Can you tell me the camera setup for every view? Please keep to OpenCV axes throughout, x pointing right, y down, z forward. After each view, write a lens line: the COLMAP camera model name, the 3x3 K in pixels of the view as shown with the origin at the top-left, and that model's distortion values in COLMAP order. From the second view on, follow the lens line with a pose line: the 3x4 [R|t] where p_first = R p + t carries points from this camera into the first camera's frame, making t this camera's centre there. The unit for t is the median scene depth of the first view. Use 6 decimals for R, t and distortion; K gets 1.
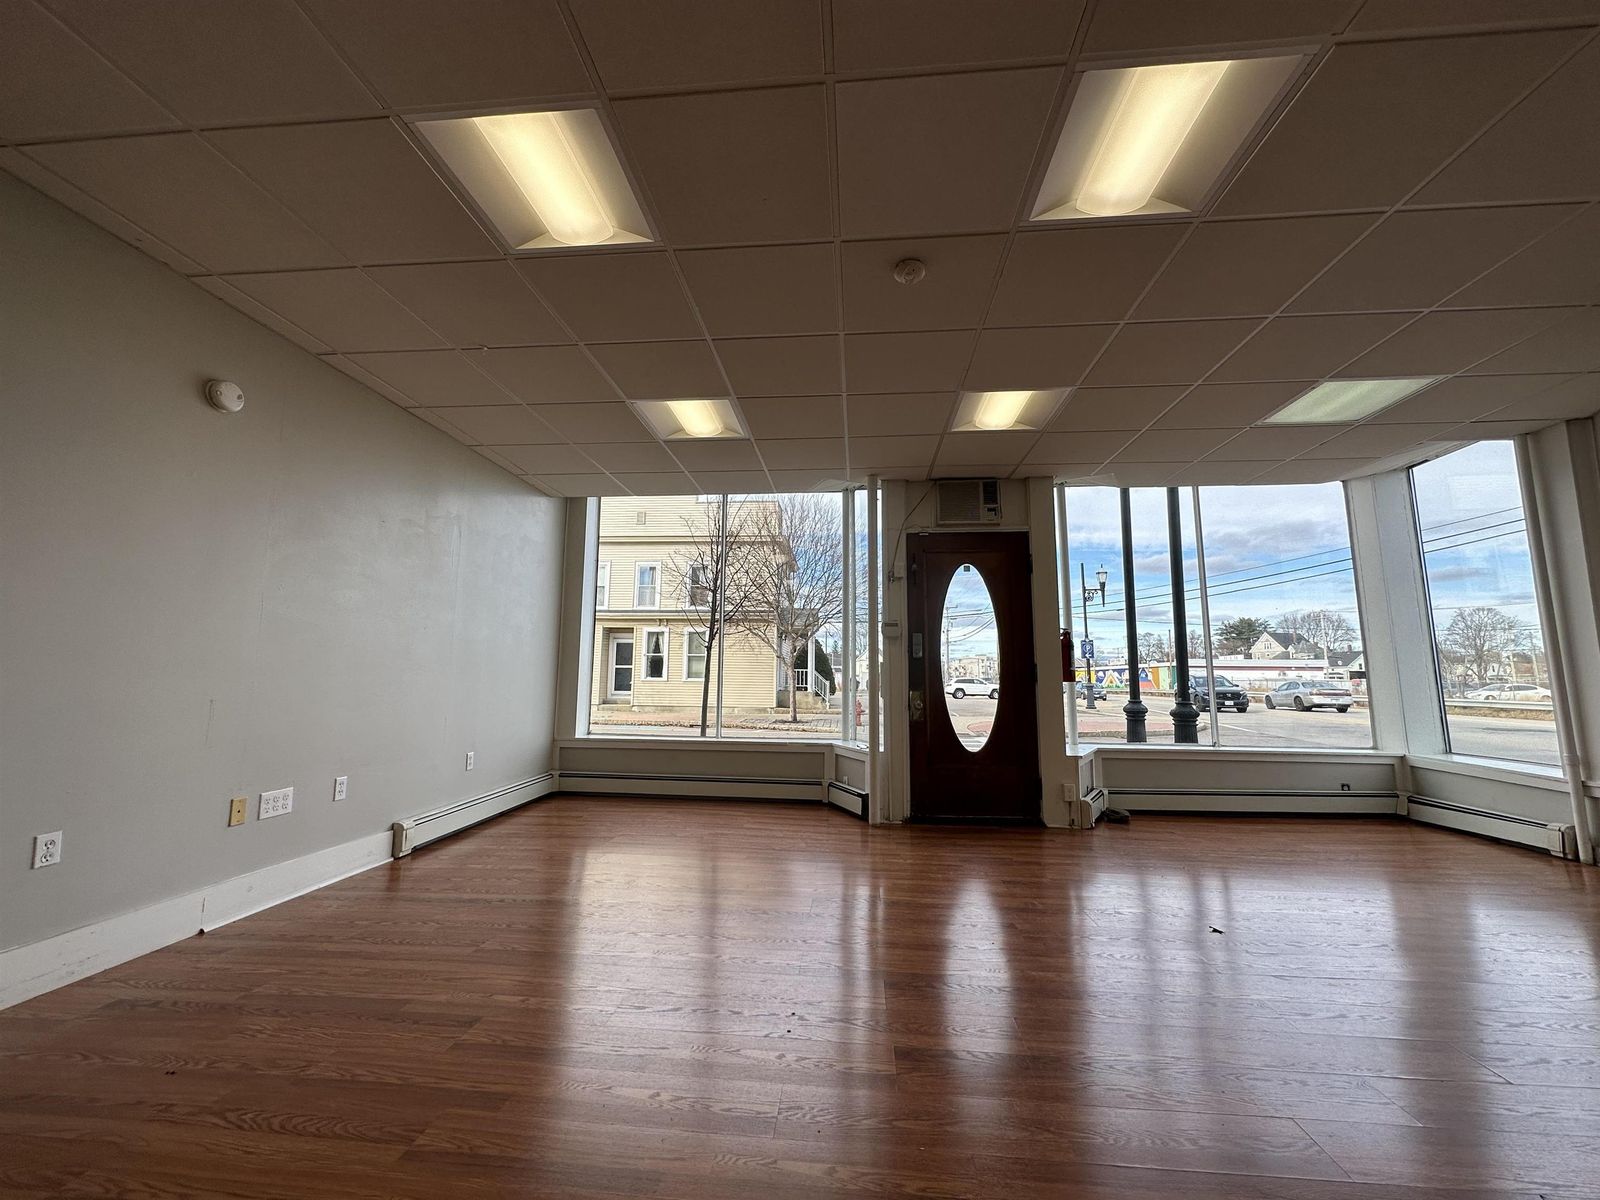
lens RADIAL K [[638.2, 0, 800.1], [0, 638.2, 602.7], [0, 0, 1]] dist [-0.002098, 0.000624]
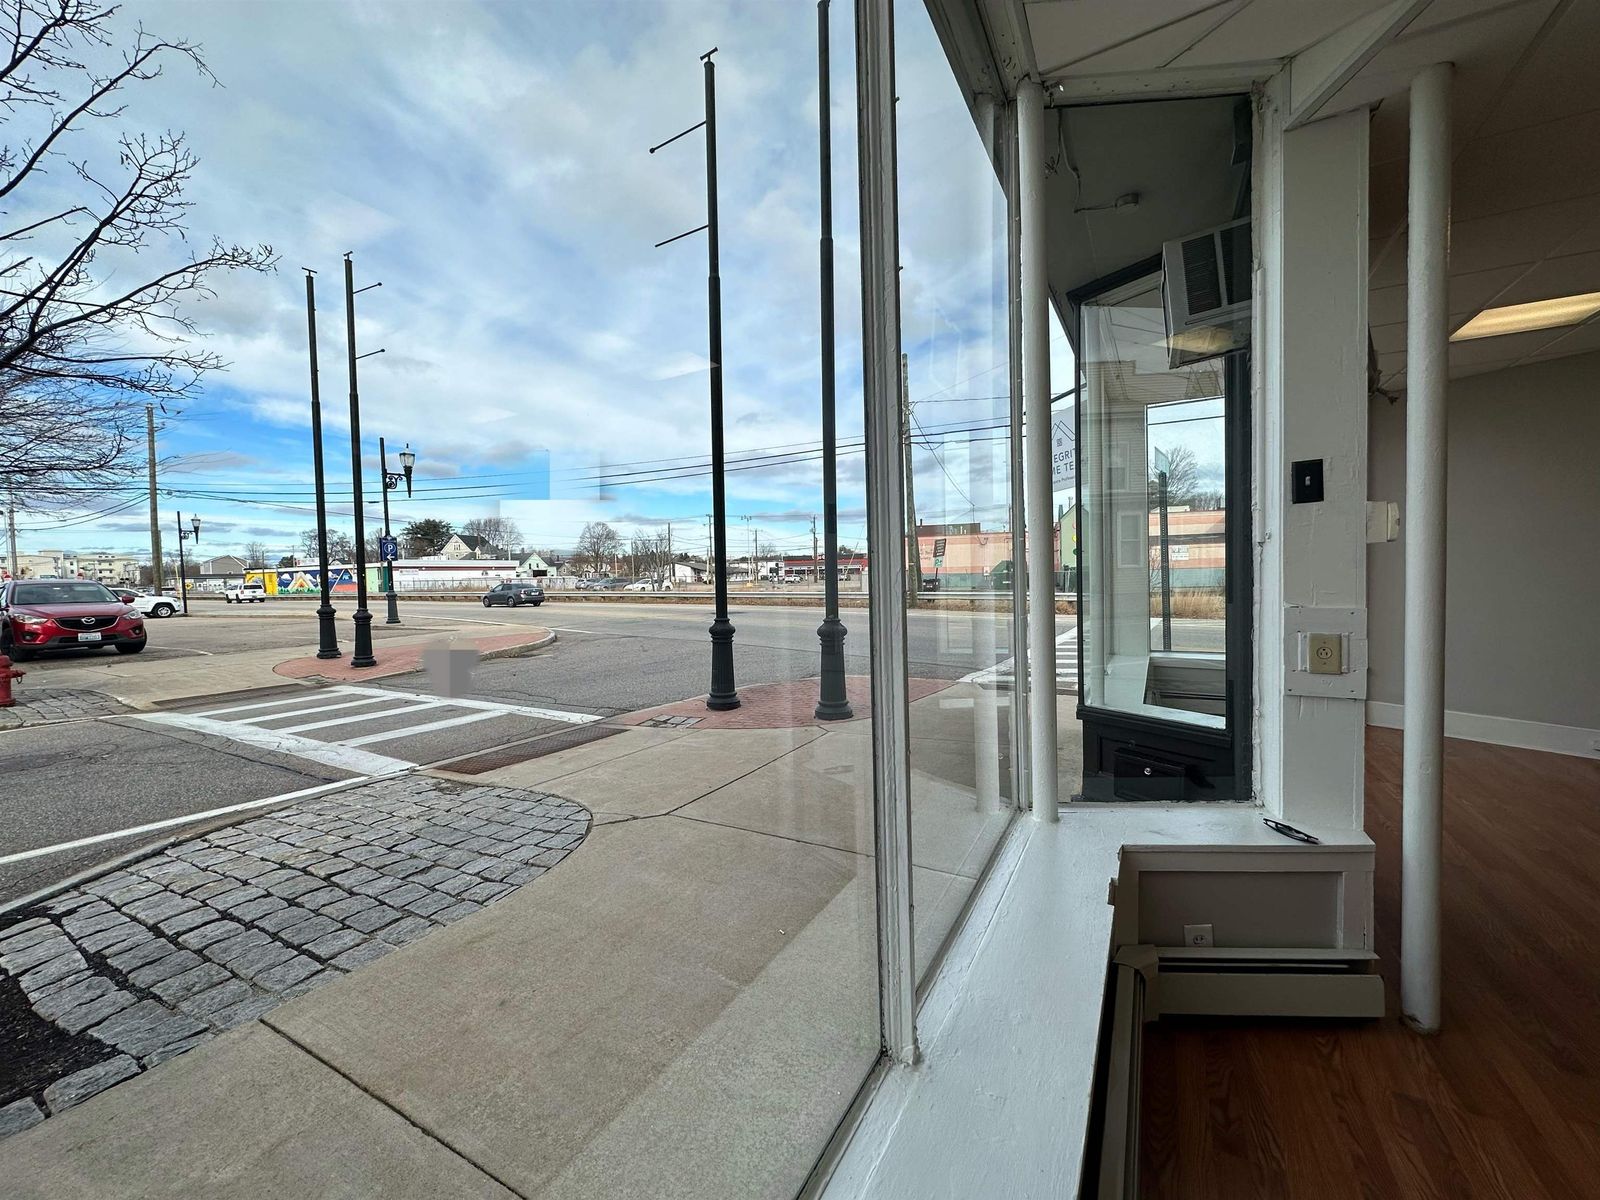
lens RADIAL K [[638.2, 0, 800.1], [0, 638.2, 602.7], [0, 0, 1]] dist [-0.002098, 0.000624]
pose [[0.404717, -0.057600, 0.912626, -0.332958], [-0.086238, 0.991162, 0.100800, 0.070382], [-0.910366, -0.119499, 0.396173, 1.031681]]
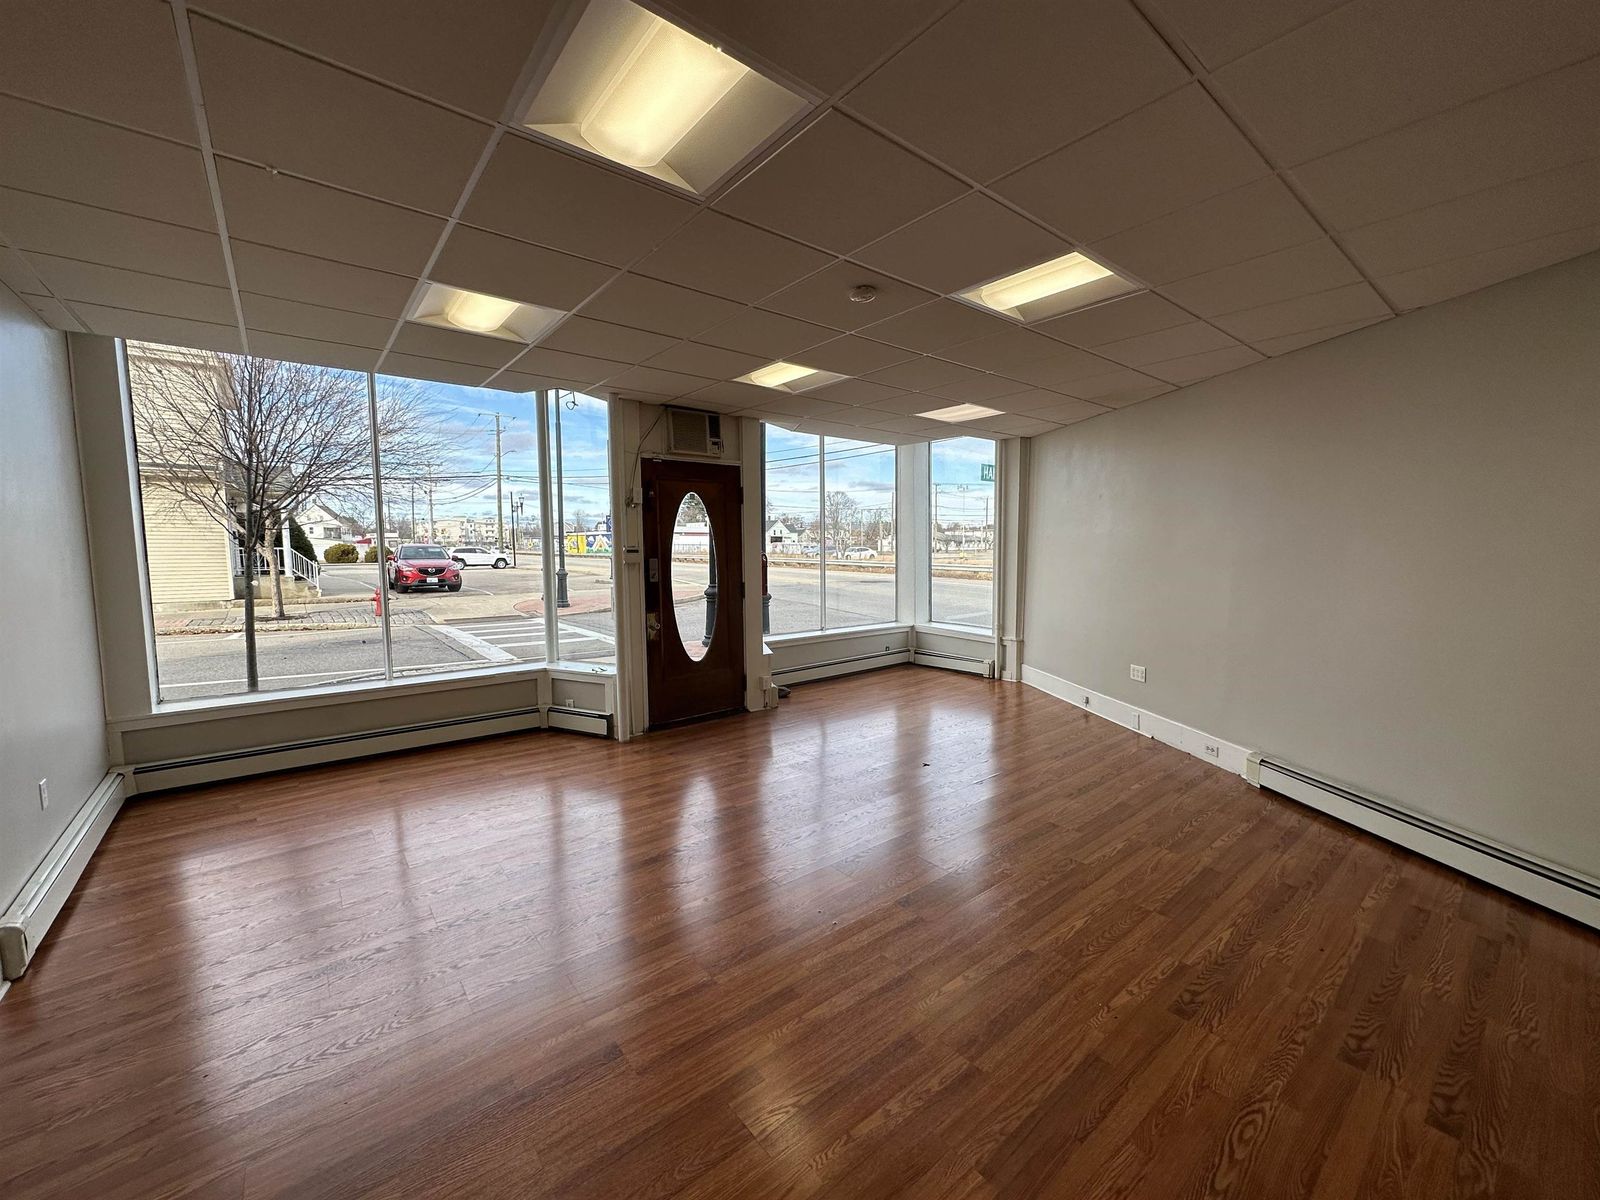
lens RADIAL K [[638.2, 0, 800.1], [0, 638.2, 602.7], [0, 0, 1]] dist [-0.002098, 0.000624]
pose [[0.718112, -0.074133, 0.691968, -0.337175], [-0.075707, 0.980087, 0.183568, -0.082906], [-0.691797, -0.184209, 0.698200, 0.083329]]
